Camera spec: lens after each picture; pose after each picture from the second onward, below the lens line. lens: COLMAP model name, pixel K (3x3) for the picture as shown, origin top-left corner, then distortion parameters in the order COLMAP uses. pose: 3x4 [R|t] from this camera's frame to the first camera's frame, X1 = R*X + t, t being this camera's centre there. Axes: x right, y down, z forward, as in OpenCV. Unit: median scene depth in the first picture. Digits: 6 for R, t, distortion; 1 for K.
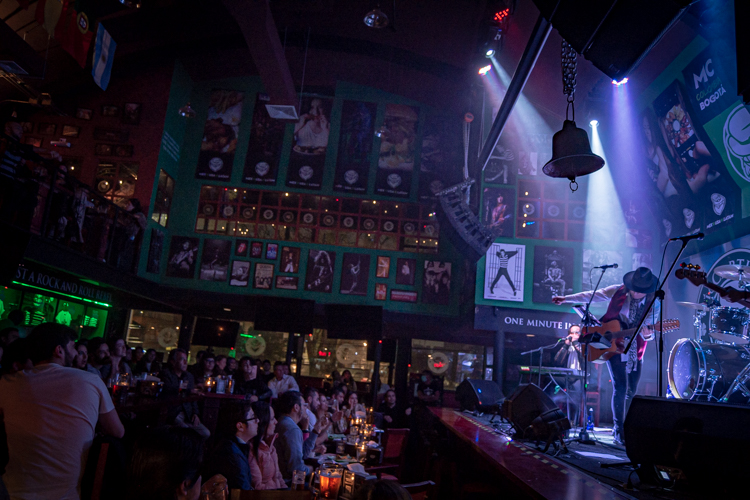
lens RADIAL K [[580.5, 0, 373.4], [0, 580.5, 251.5], [0, 0, 1]] dist [-0.010061, 0.012864]
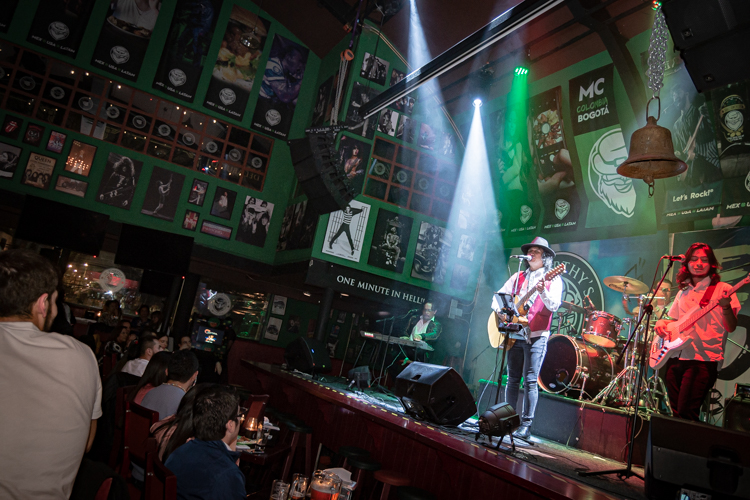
lens RADIAL K [[580.5, 0, 376.1], [0, 580.5, 247.7], [0, 0, 1]] dist [-0.010061, 0.012864]
pose [[0.872658, 0.171039, 0.457398, -0.158208], [-0.216334, 0.975134, 0.048096, 0.009536], [-0.437798, -0.140922, 0.887960, 0.130335]]
